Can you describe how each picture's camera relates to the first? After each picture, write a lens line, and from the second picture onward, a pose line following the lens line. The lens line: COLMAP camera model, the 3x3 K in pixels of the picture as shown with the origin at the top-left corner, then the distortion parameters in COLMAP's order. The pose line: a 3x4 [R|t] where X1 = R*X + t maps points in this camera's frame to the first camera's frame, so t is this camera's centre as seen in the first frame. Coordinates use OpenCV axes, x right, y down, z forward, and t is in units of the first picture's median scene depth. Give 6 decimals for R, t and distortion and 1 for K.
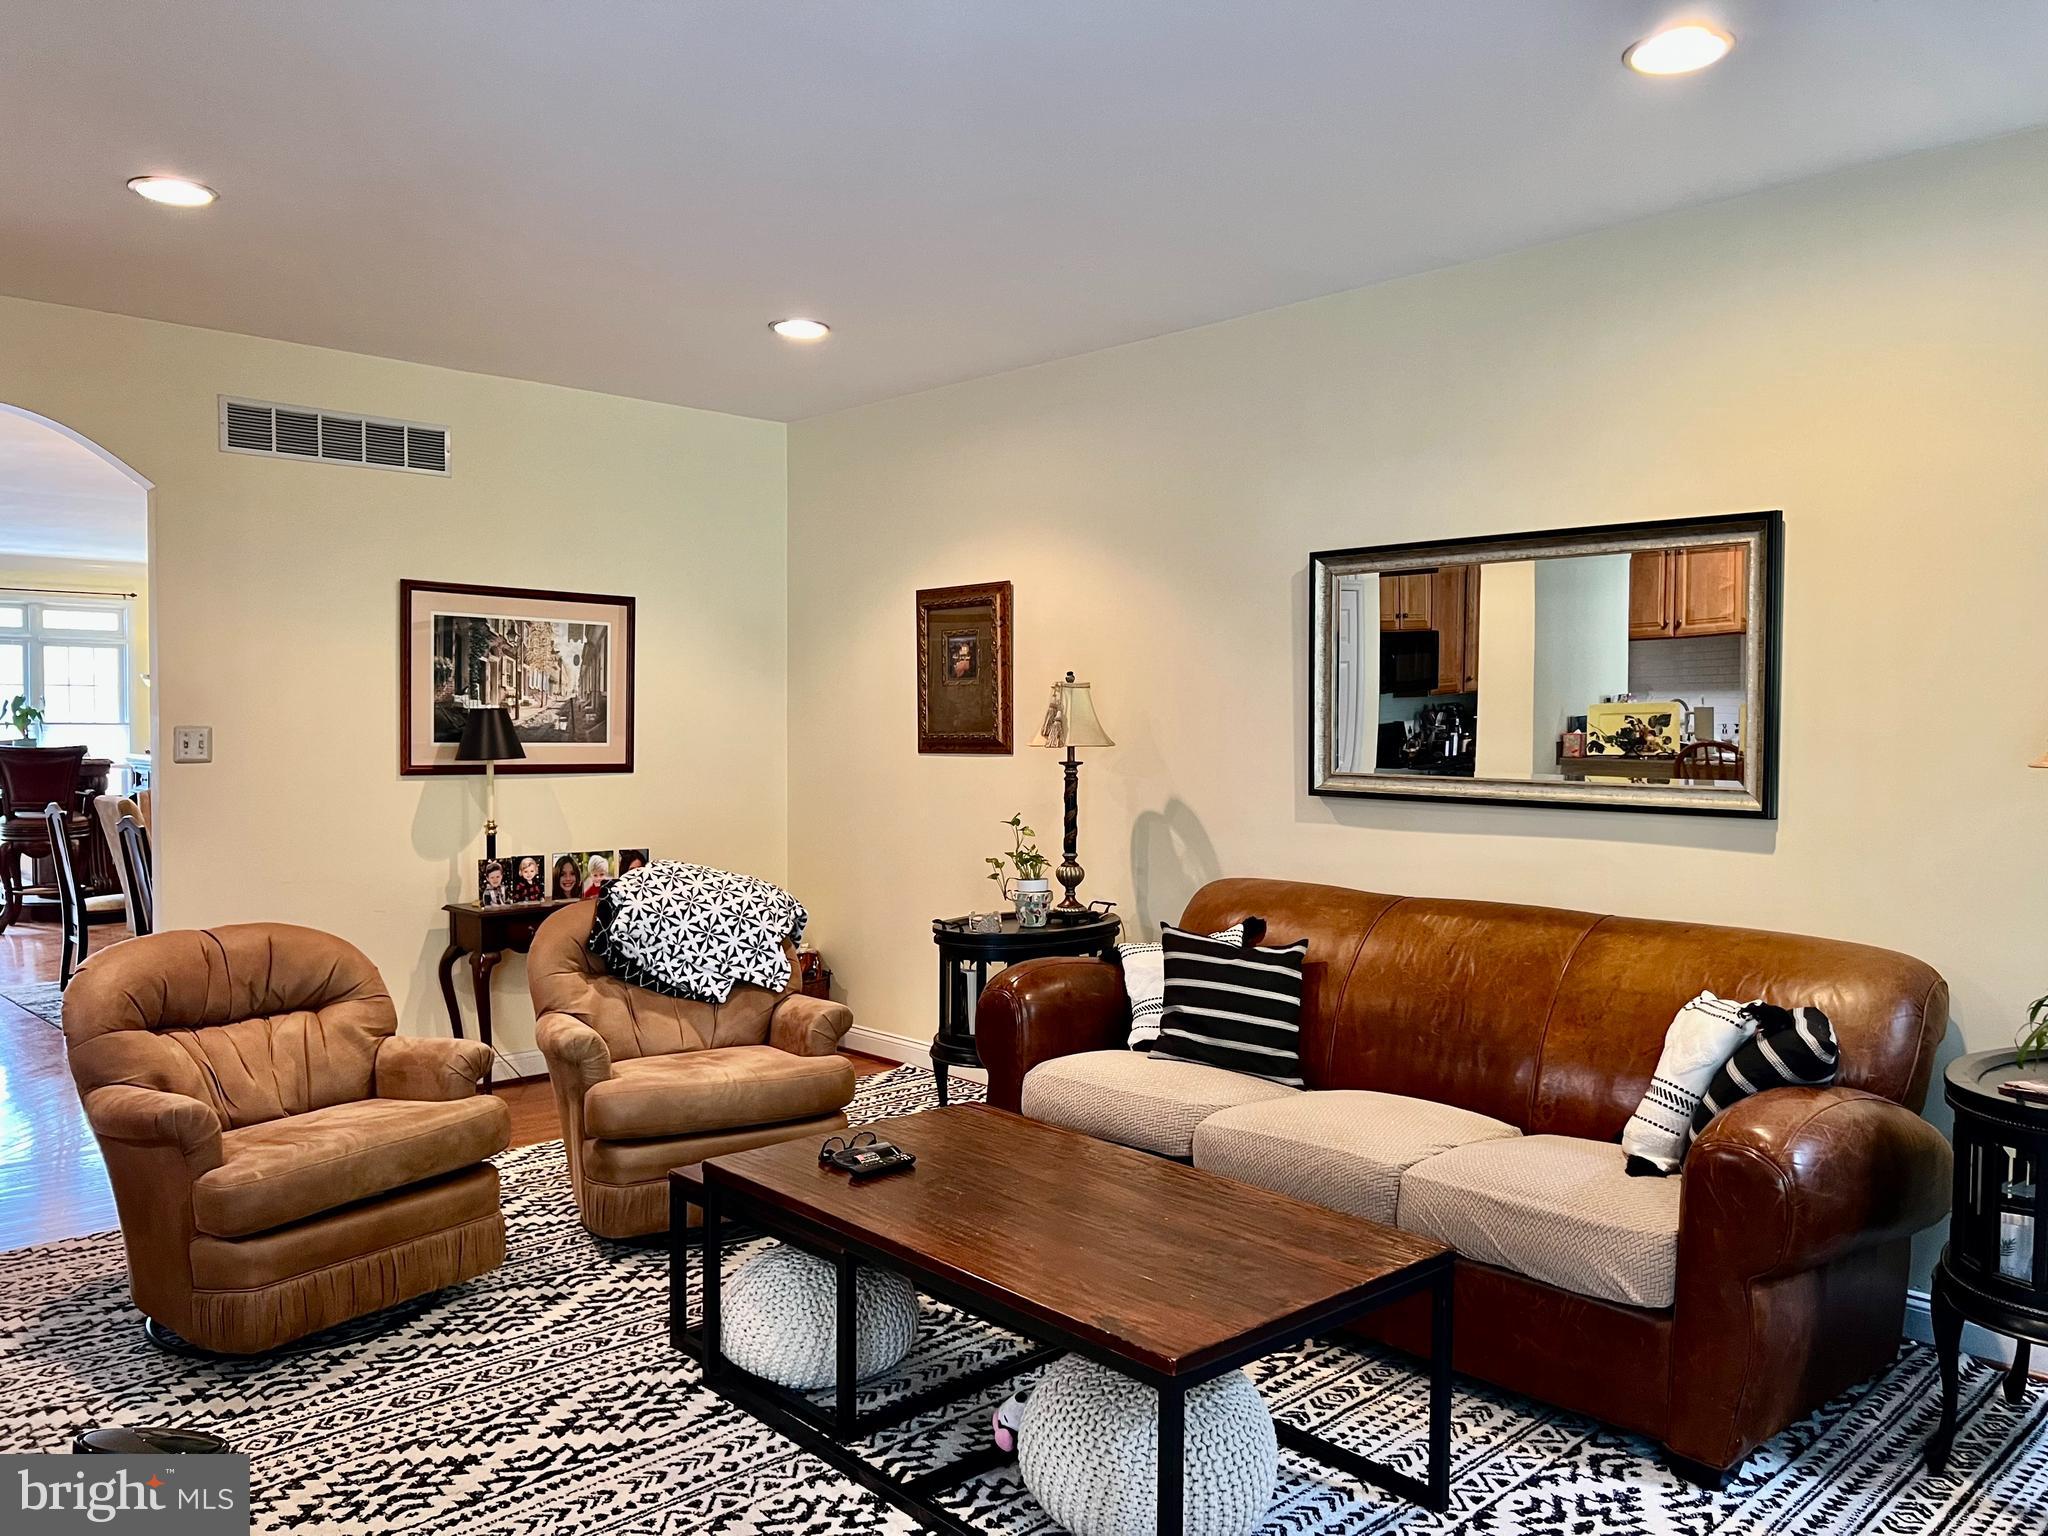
lens RADIAL K [[1534.1, 0, 1020.8], [0, 1534.1, 769.0], [0, 0, 1]] dist [0.035922, -0.050568]
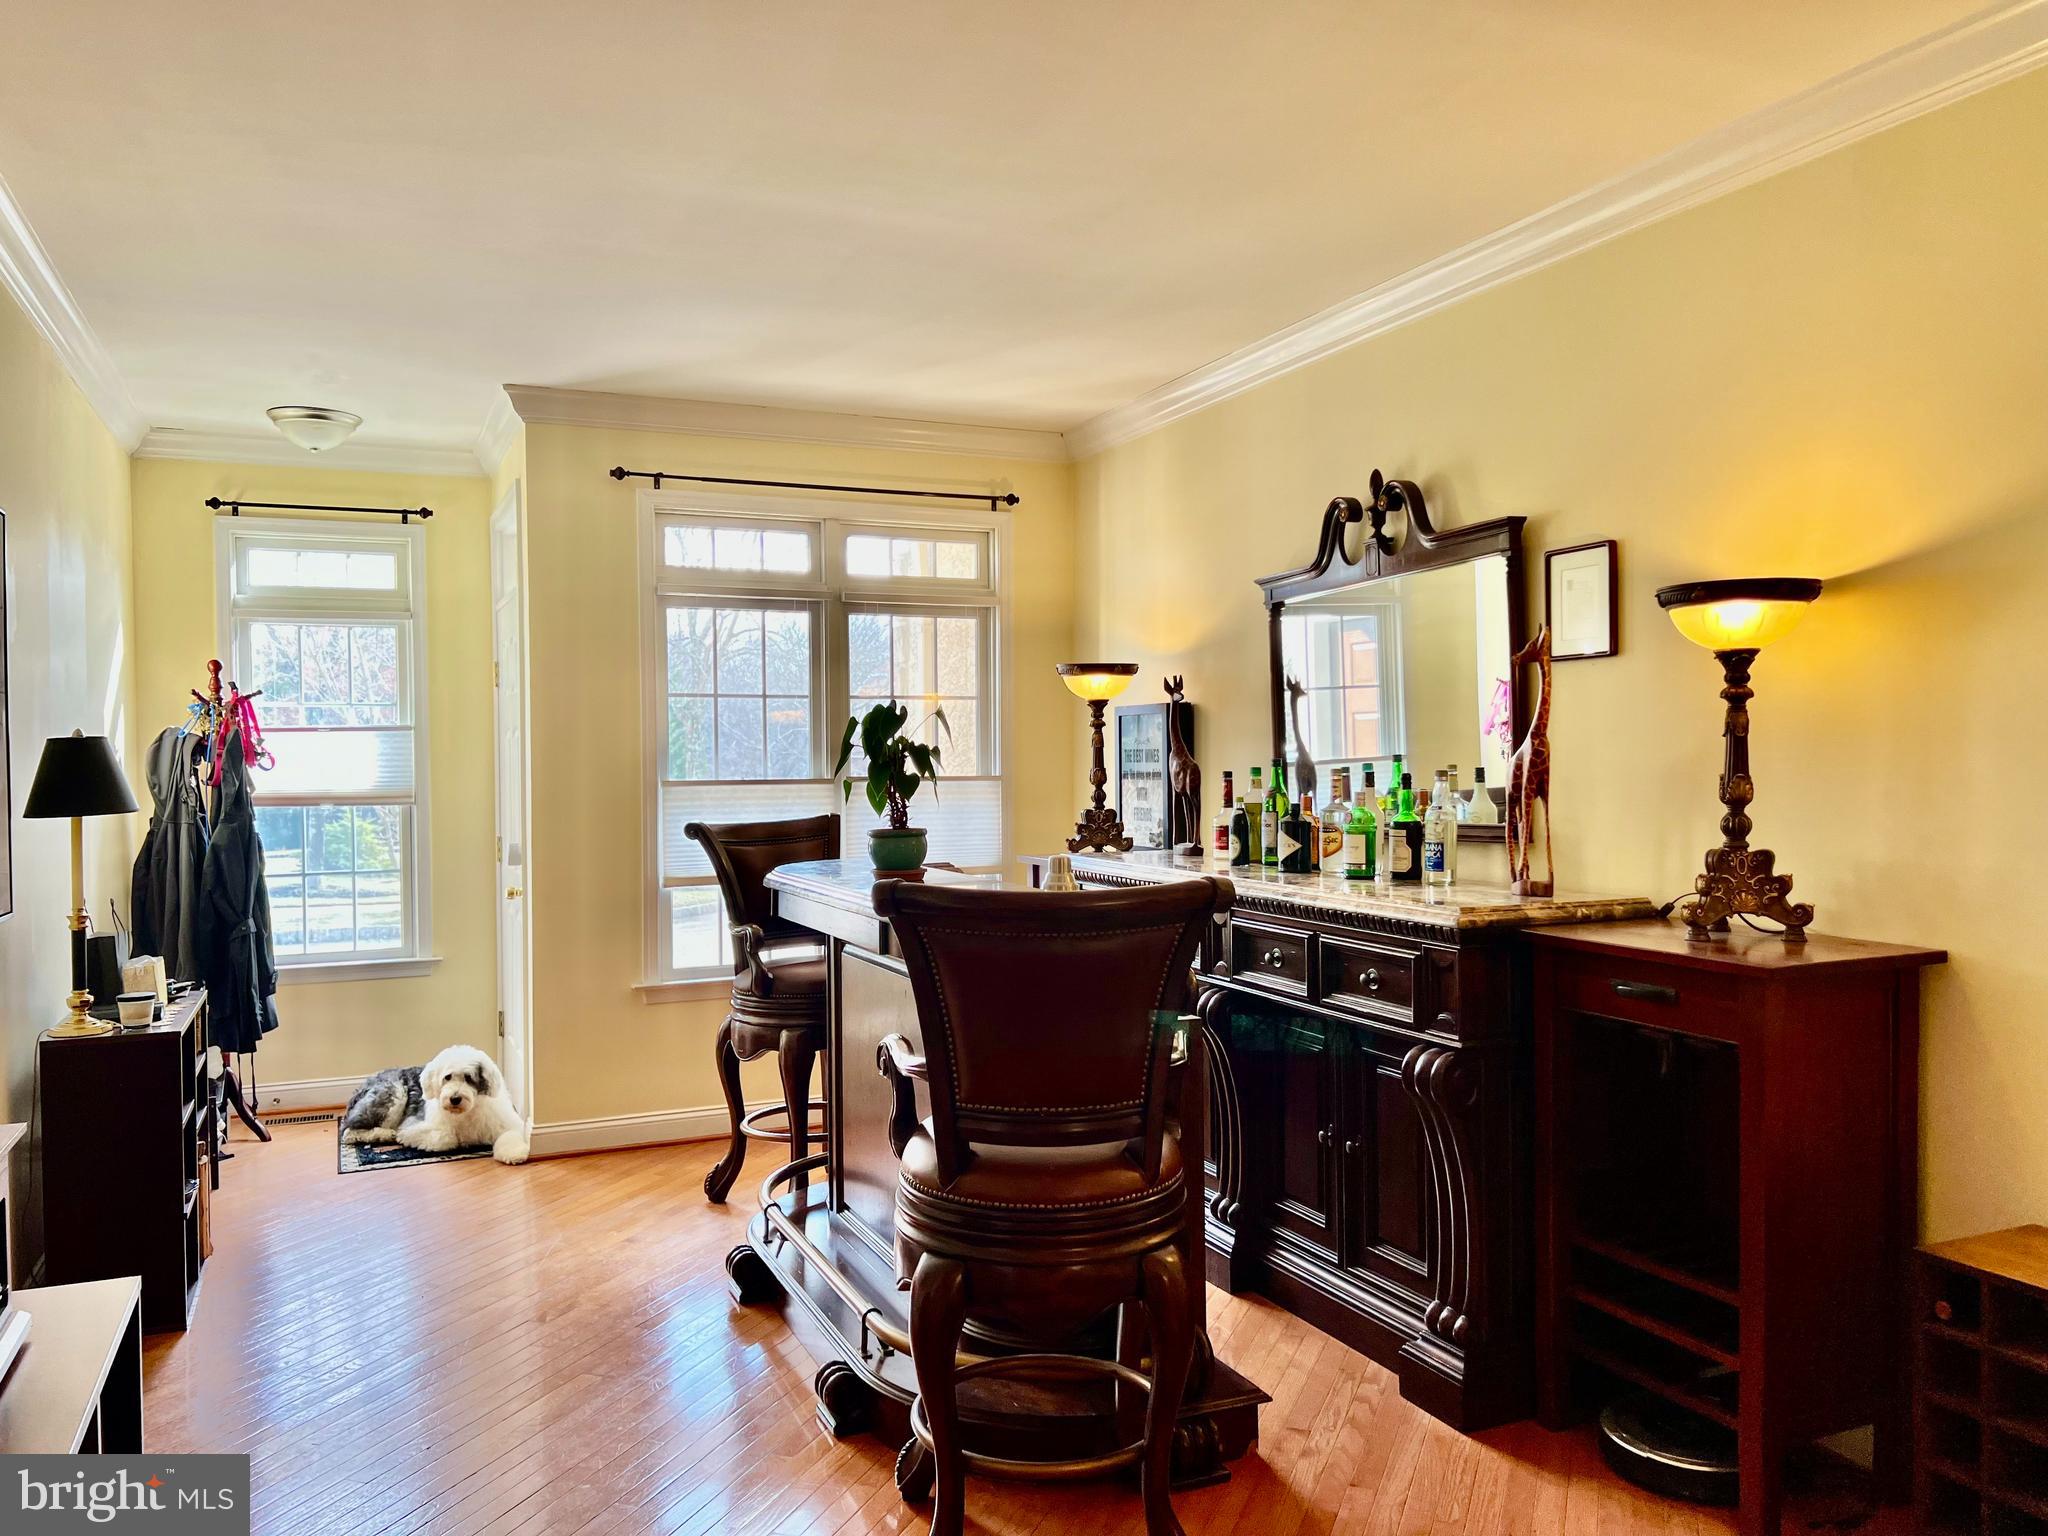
lens RADIAL K [[1534.1, 0, 1023.4], [0, 1534.1, 767.9], [0, 0, 1]] dist [0.035922, -0.050568]
pose [[0.939664, -0.014515, -0.341790, -0.425659], [0.006546, 0.999679, -0.024458, -0.021371], [0.342036, 0.020745, 0.939458, 0.584421]]
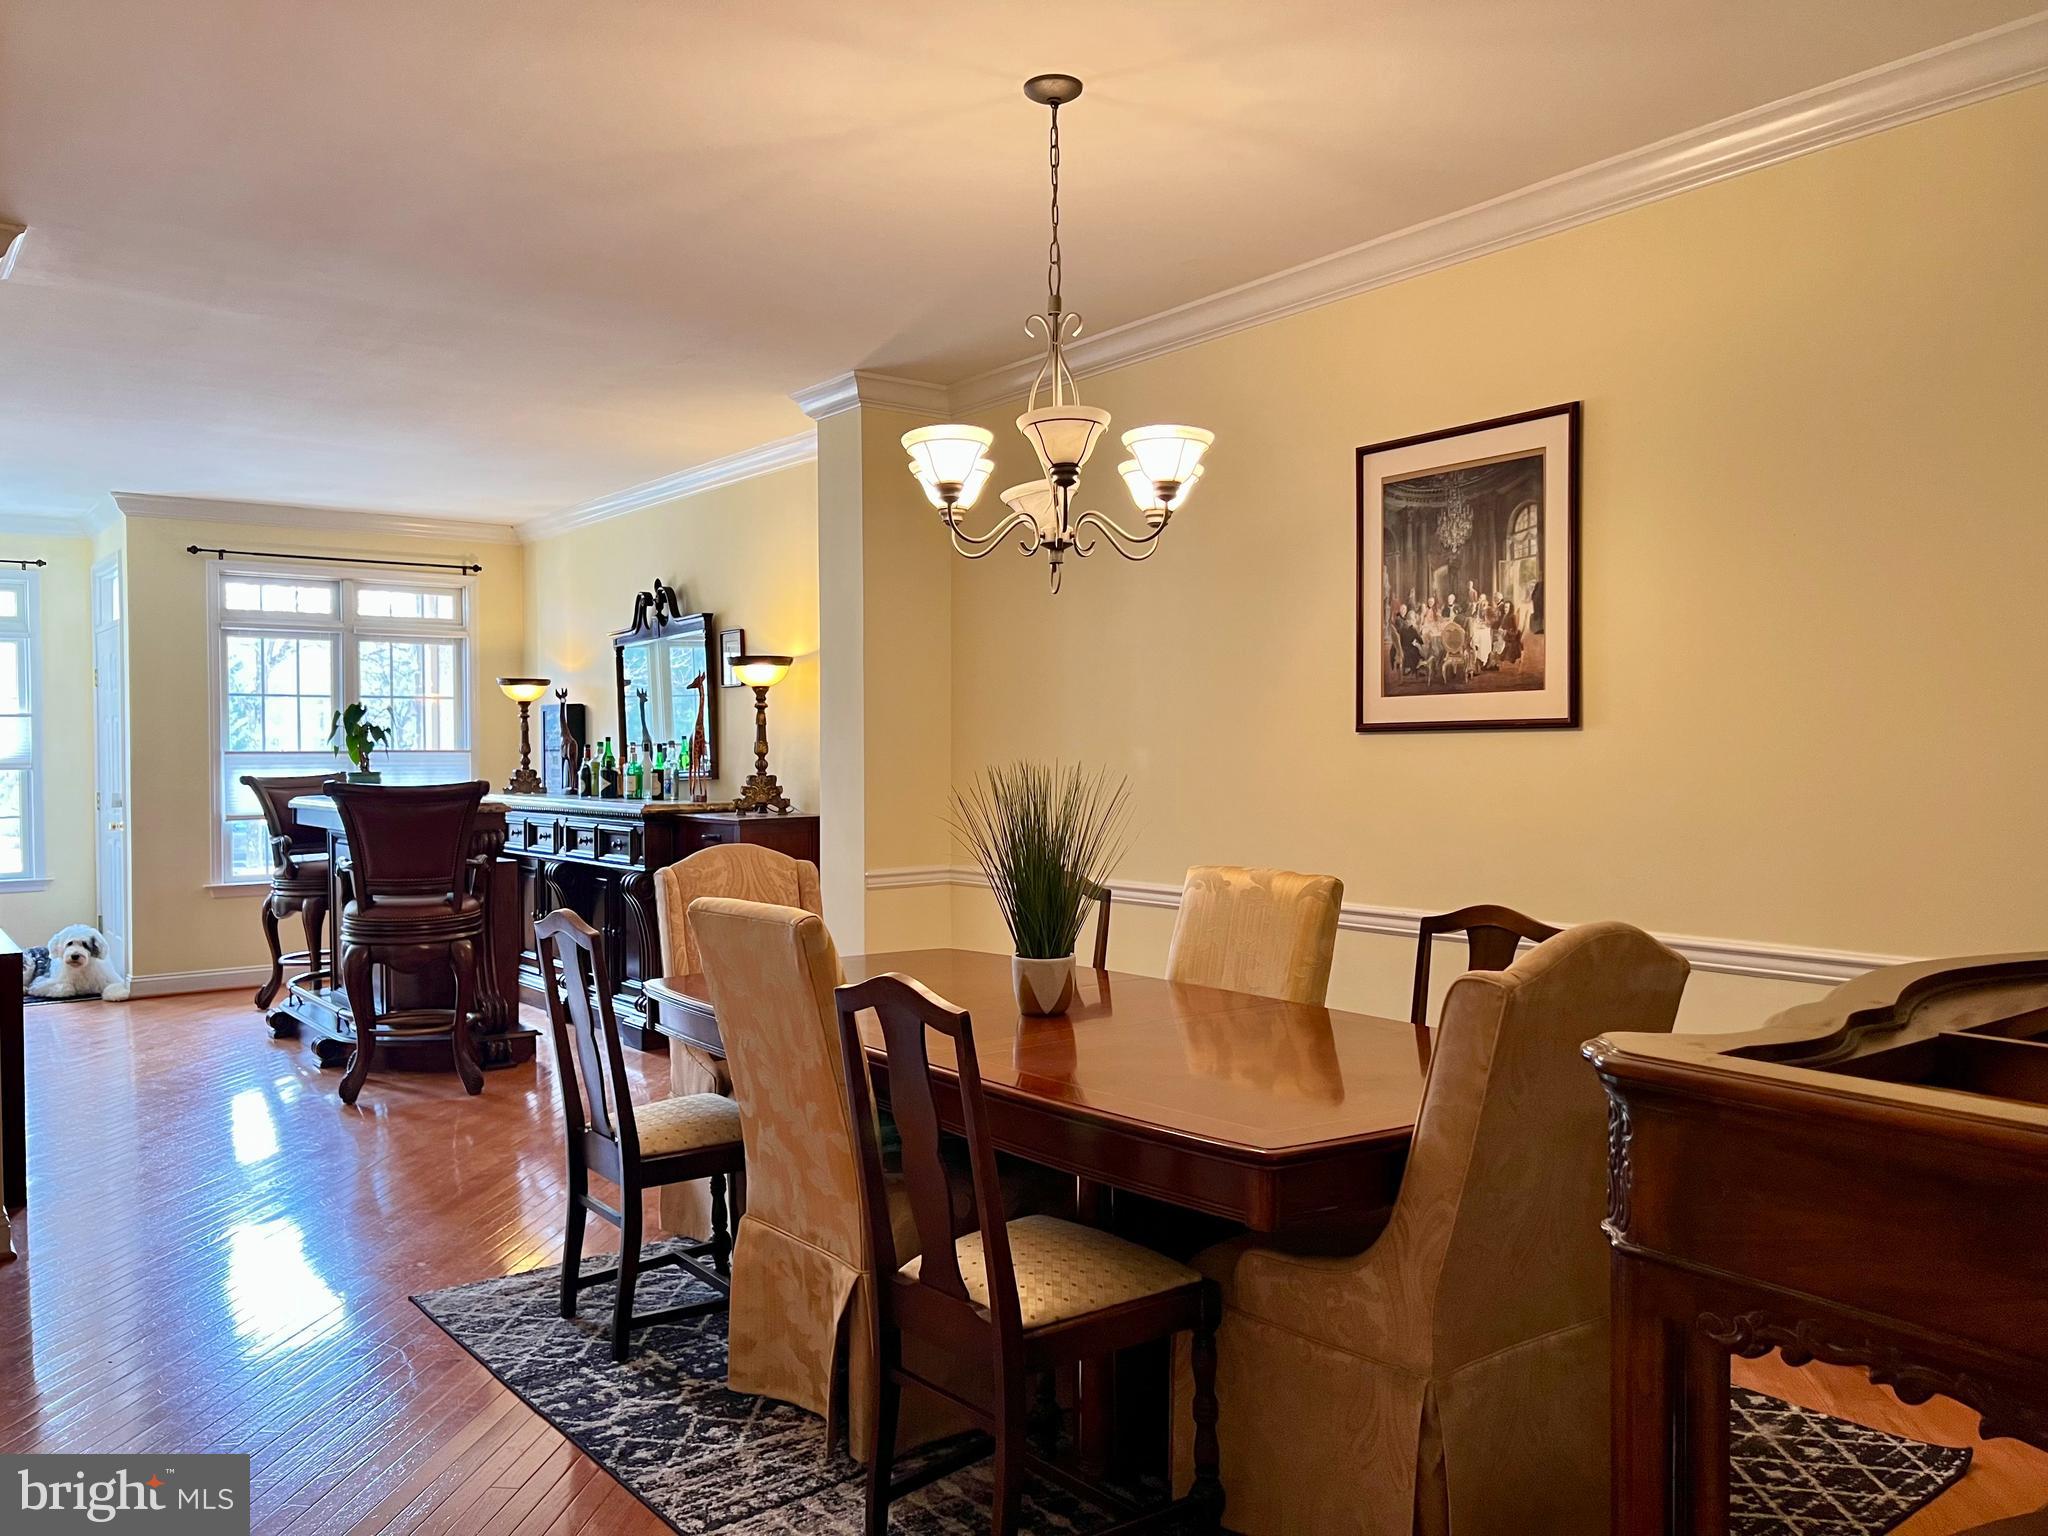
lens RADIAL K [[1534.1, 0, 1032.8], [0, 1534.1, 768.7], [0, 0, 1]] dist [0.035922, -0.050568]
pose [[0.995531, -0.012674, -0.093581, -0.262858], [0.011055, 0.999780, -0.017800, -0.005835], [0.093786, 0.016686, 0.995452, 0.331329]]
